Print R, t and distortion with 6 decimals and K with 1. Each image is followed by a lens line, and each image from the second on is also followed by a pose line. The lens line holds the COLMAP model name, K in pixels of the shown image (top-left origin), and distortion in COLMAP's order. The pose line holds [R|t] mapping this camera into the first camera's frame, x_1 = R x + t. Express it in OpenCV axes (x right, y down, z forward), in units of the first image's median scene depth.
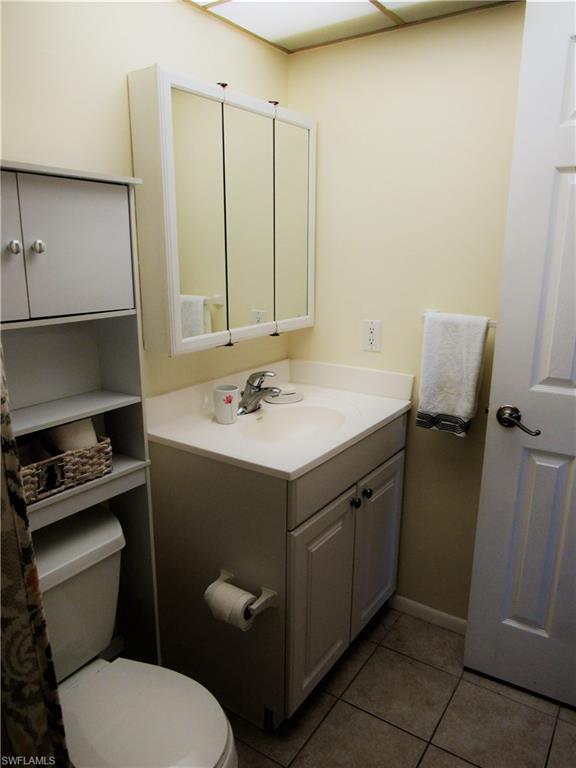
lens RADIAL K [[550.0, 0, 287.3], [0, 550.0, 386.1], [0, 0, 1]] dist [-0.025995, 0.006067]
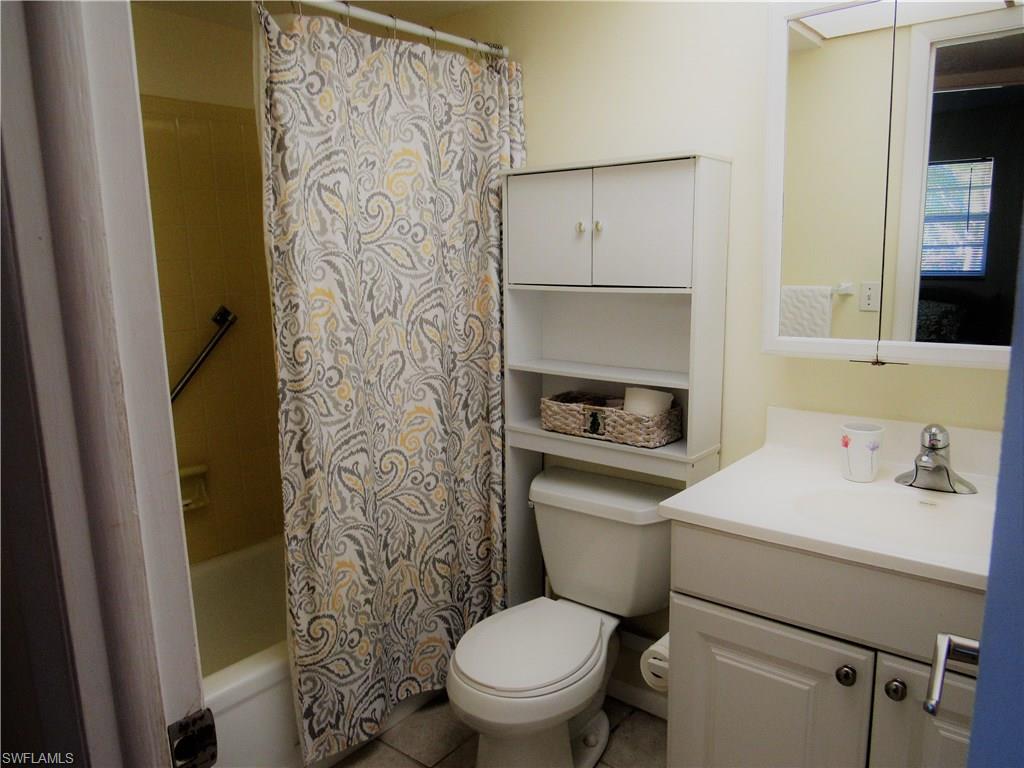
lens RADIAL K [[733.4, 0, 512.9], [0, 733.4, 382.6], [0, 0, 1]] dist [-0.025995, 0.006067]
pose [[-0.088301, 0.171744, -0.981176, 1.039237], [-0.219659, 0.957418, 0.187353, -0.159847], [0.971572, 0.232068, -0.046816, 0.839450]]
